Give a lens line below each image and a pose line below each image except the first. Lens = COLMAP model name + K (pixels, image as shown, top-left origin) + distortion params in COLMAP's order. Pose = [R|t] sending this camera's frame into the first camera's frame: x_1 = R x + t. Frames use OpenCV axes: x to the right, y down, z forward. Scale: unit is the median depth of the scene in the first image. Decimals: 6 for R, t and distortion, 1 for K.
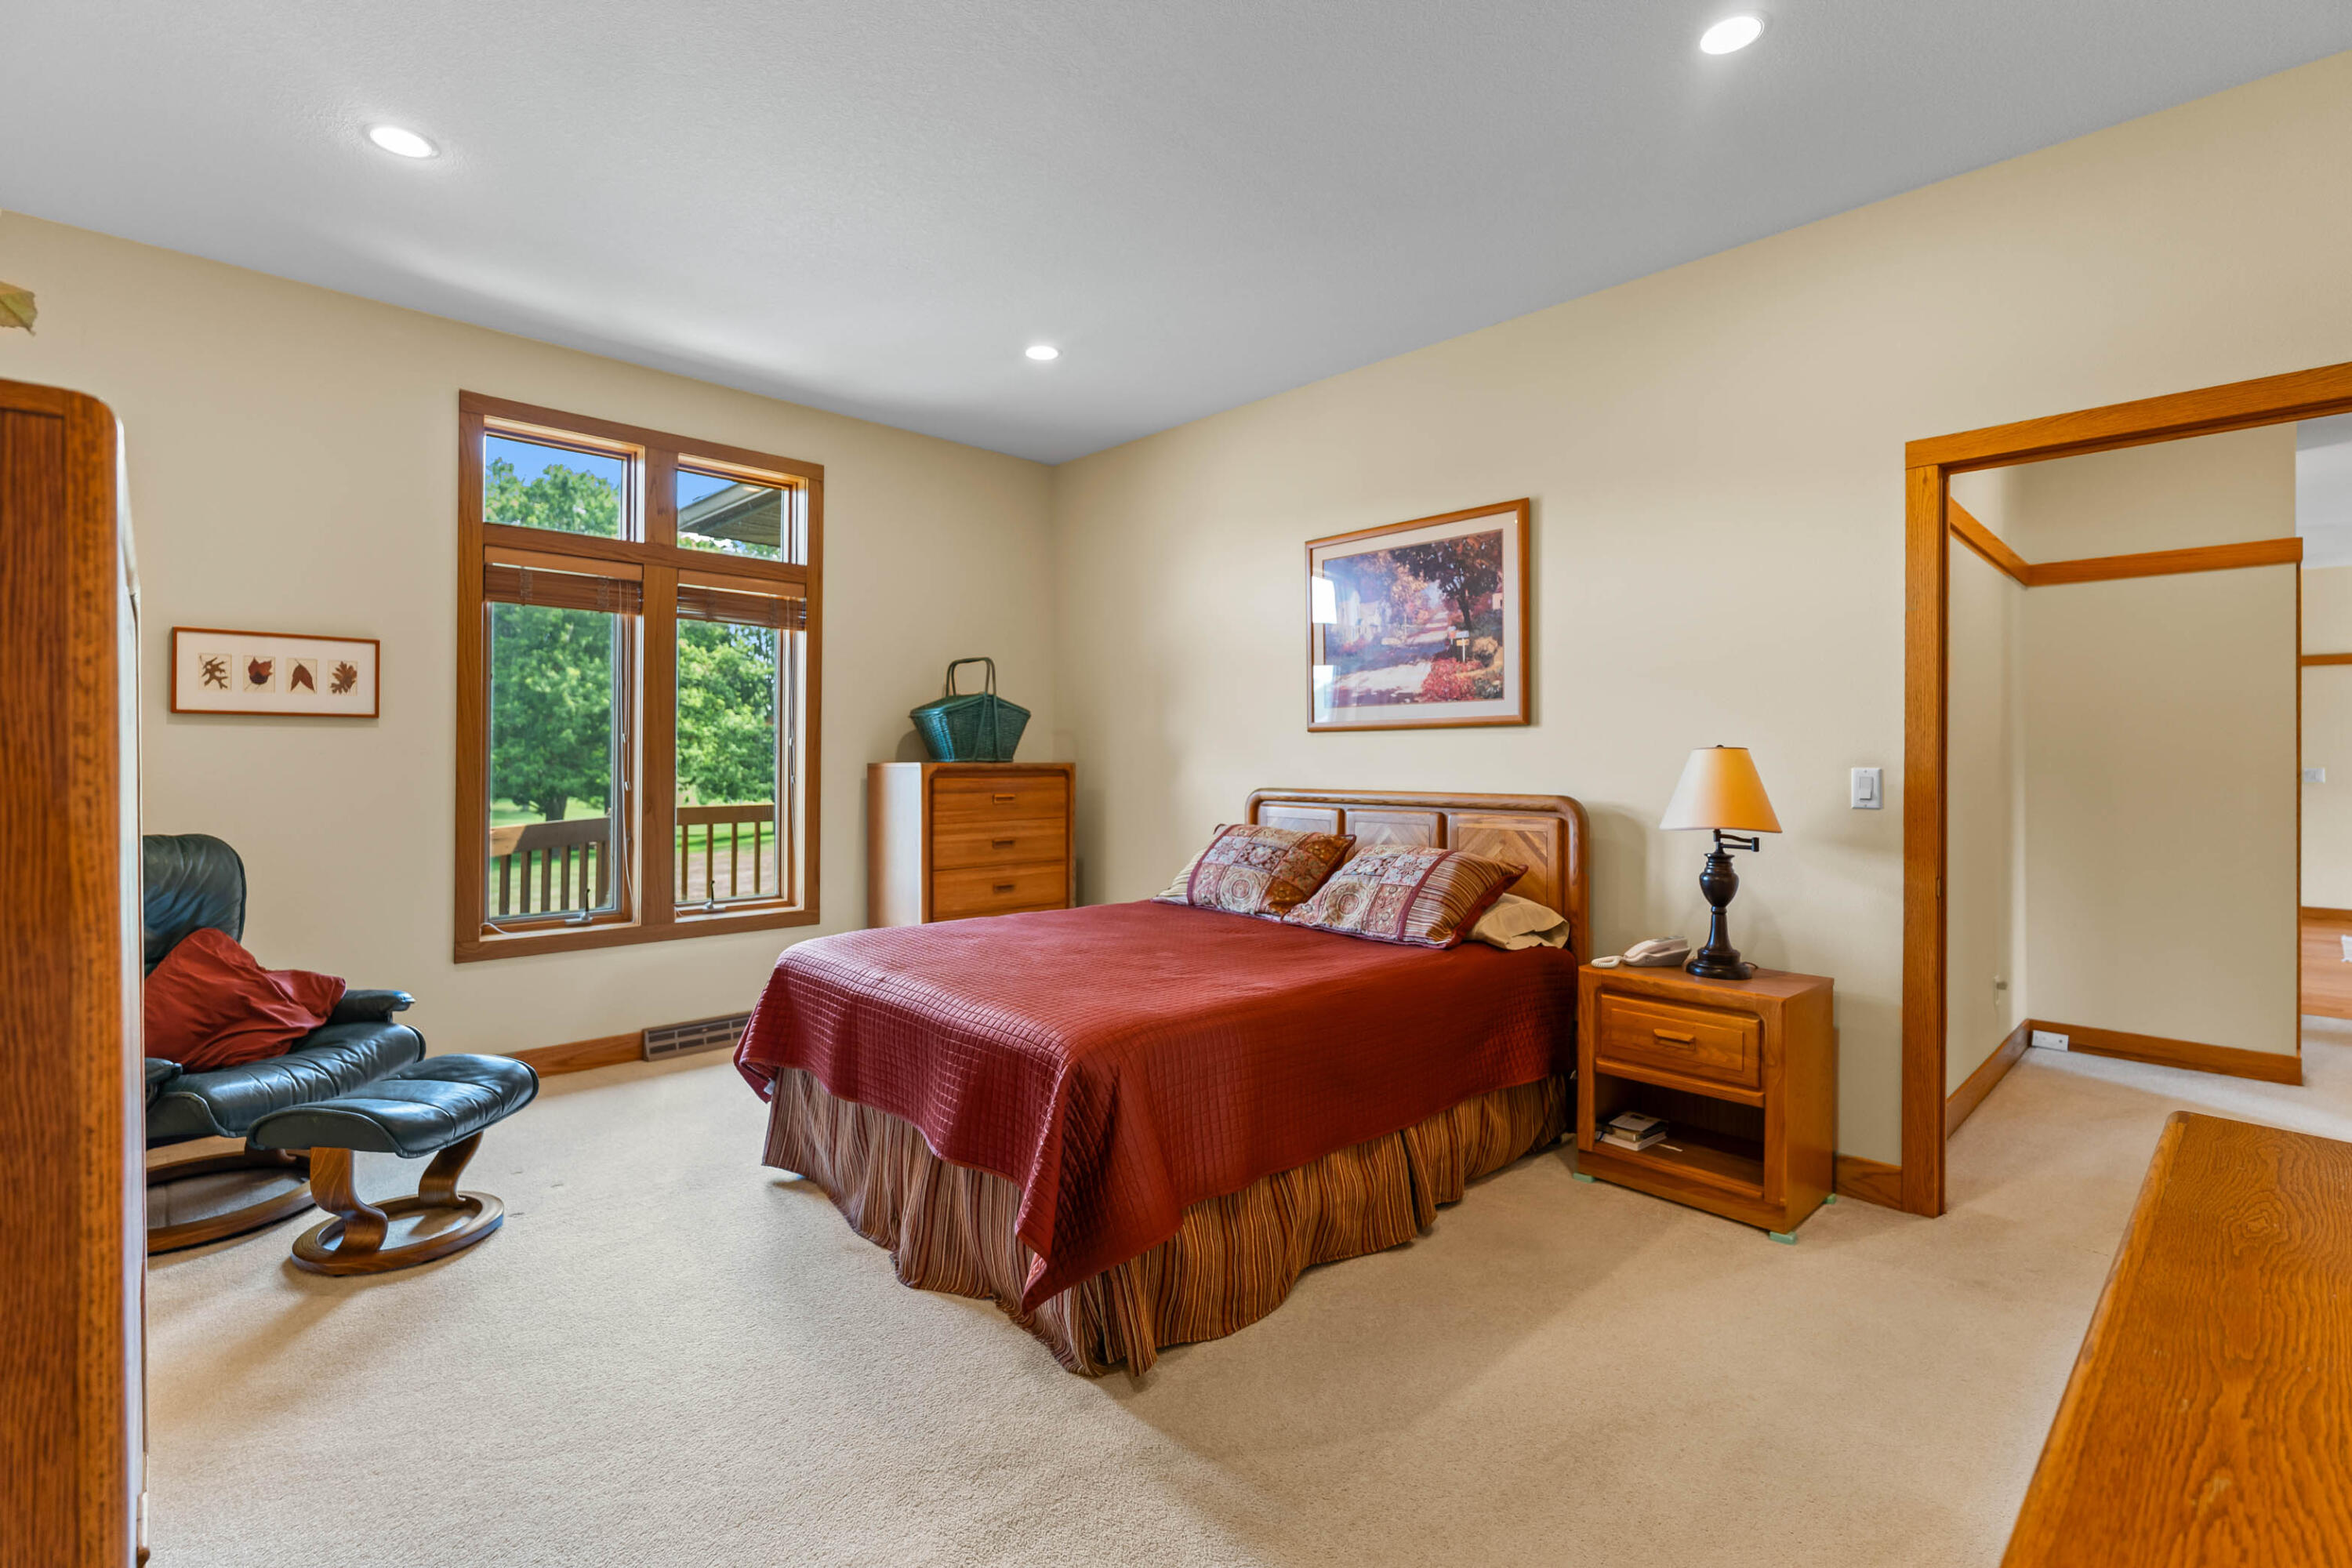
lens RADIAL K [[1054.7, 0, 1167.0], [0, 1054.7, 768.7], [0, 0, 1]] dist [-0.002115, -0.000271]
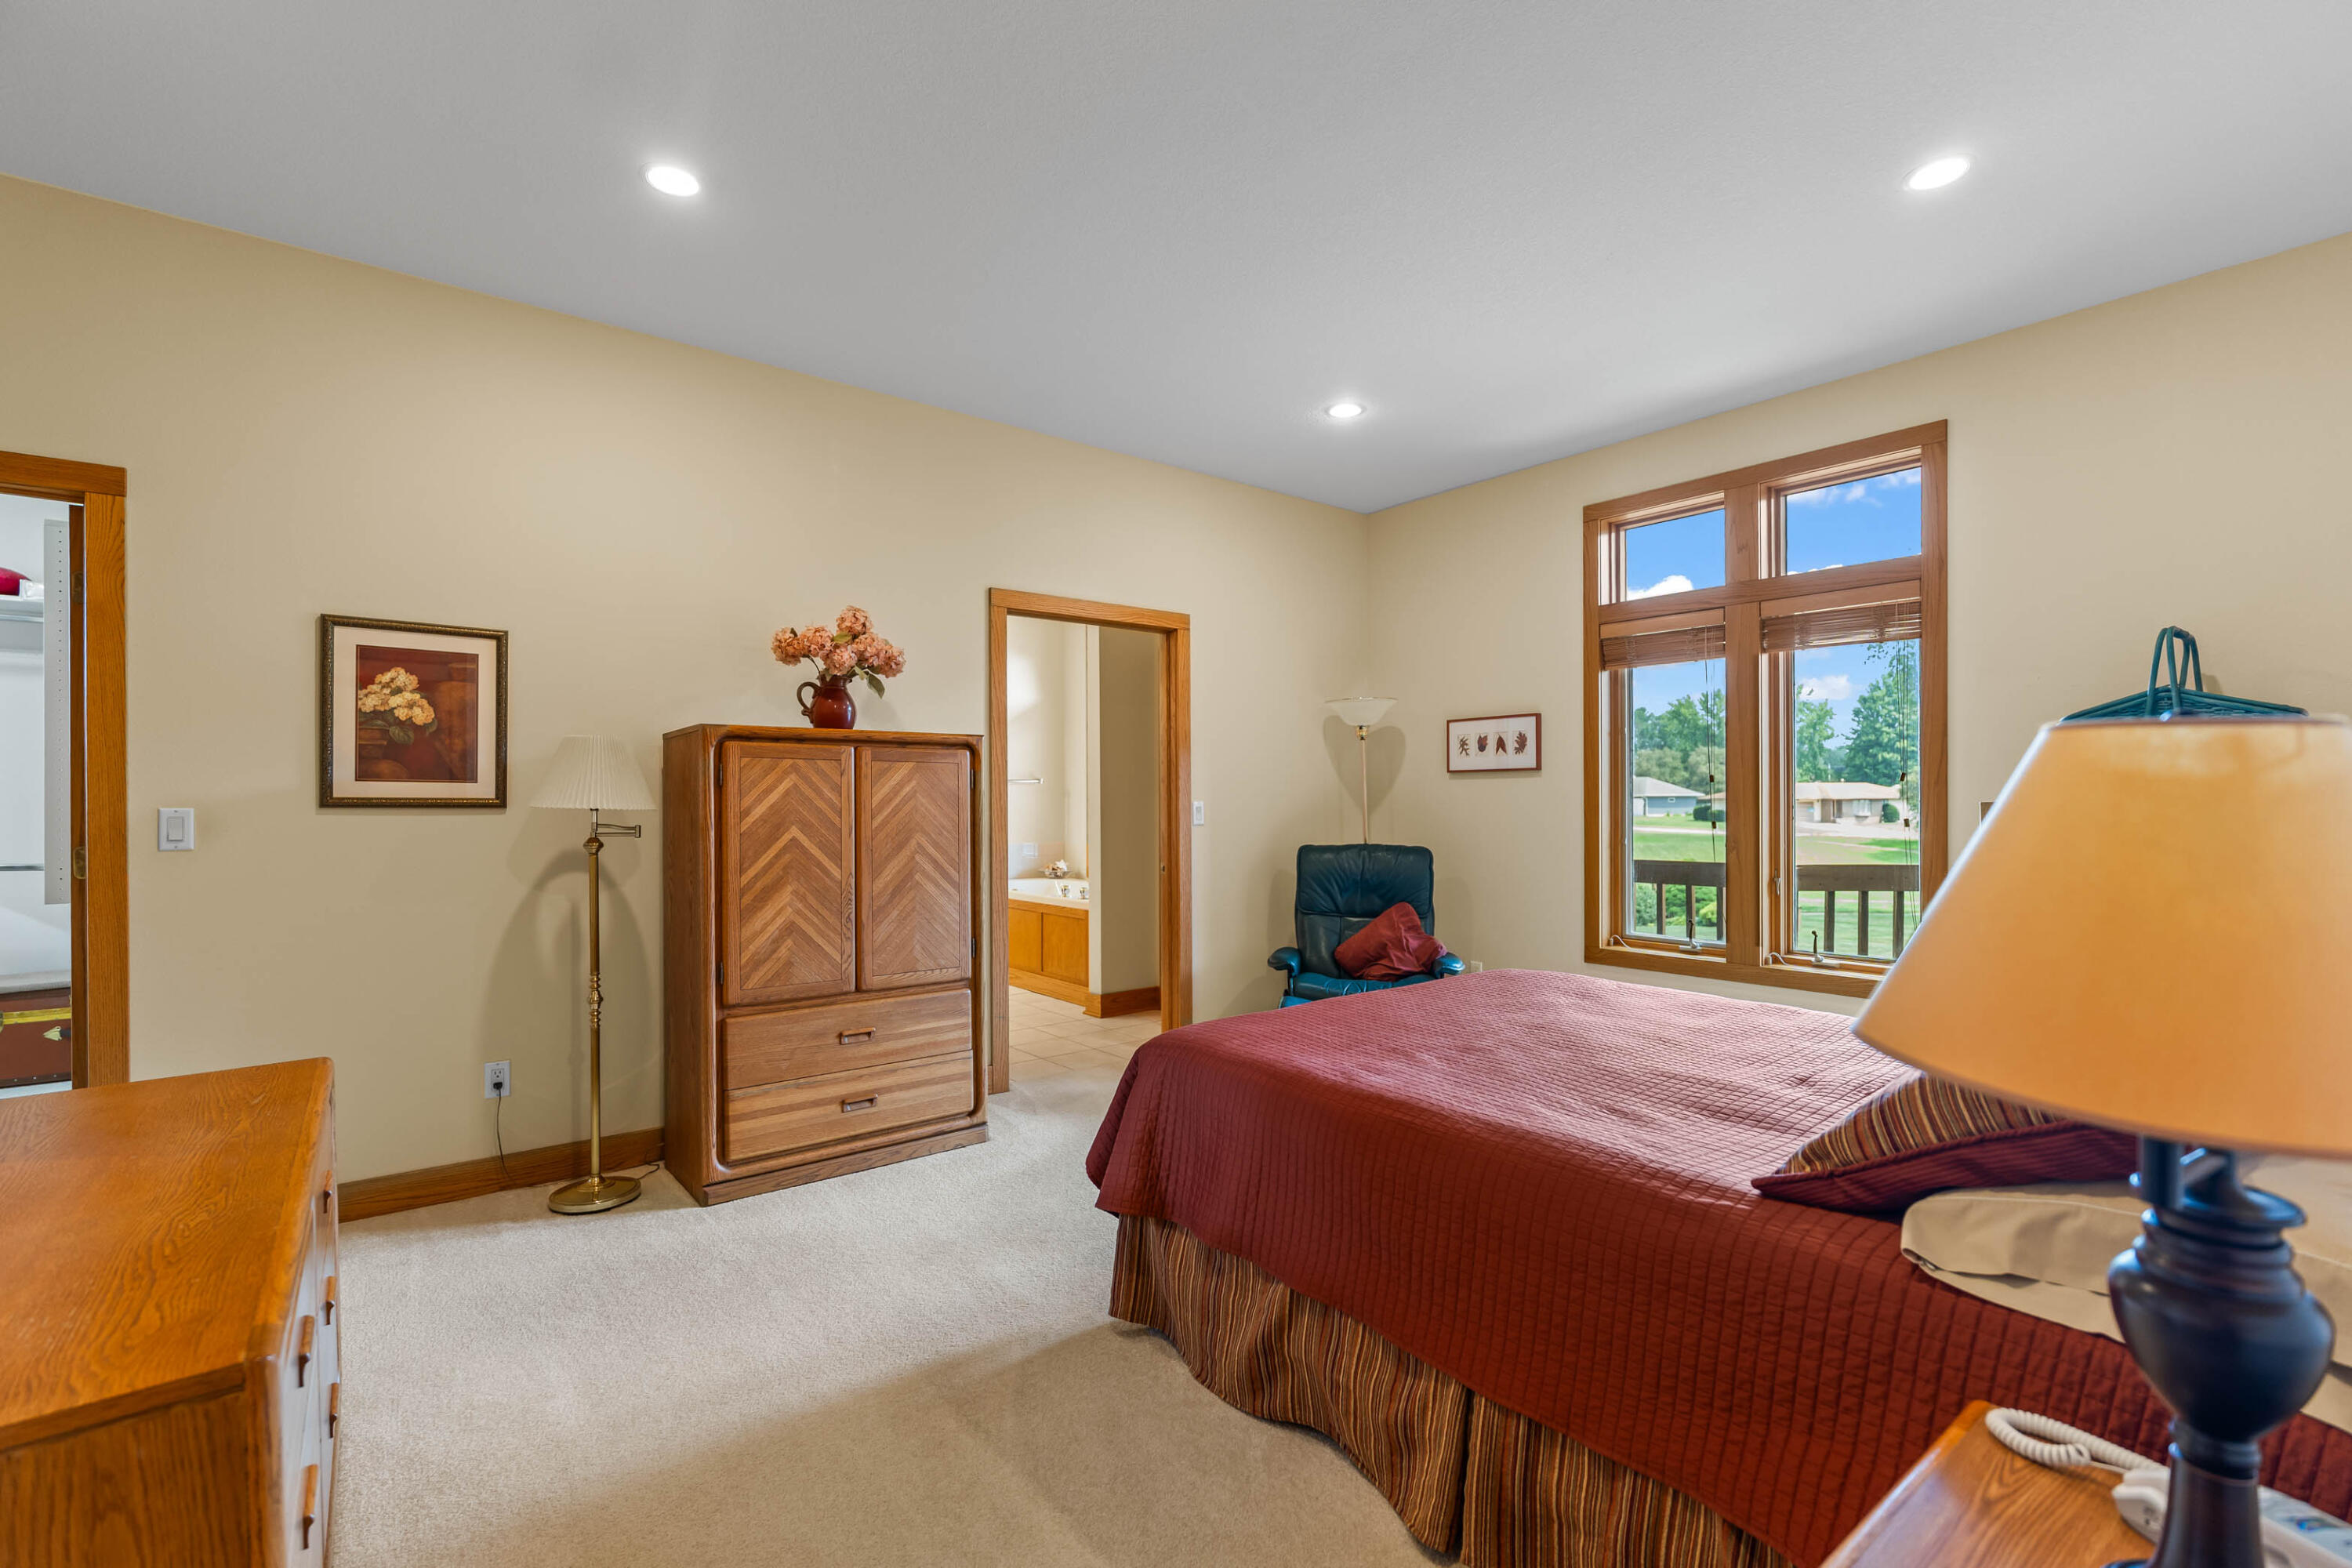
lens RADIAL K [[1054.7, 0, 1179.3], [0, 1054.7, 800.8], [0, 0, 1]] dist [-0.002115, -0.000271]
pose [[-0.091313, -0.000061, -0.995822, 0.660275], [0.000971, 1.000000, -0.000151, -0.008768], [0.995822, -0.000981, -0.091313, 0.668894]]
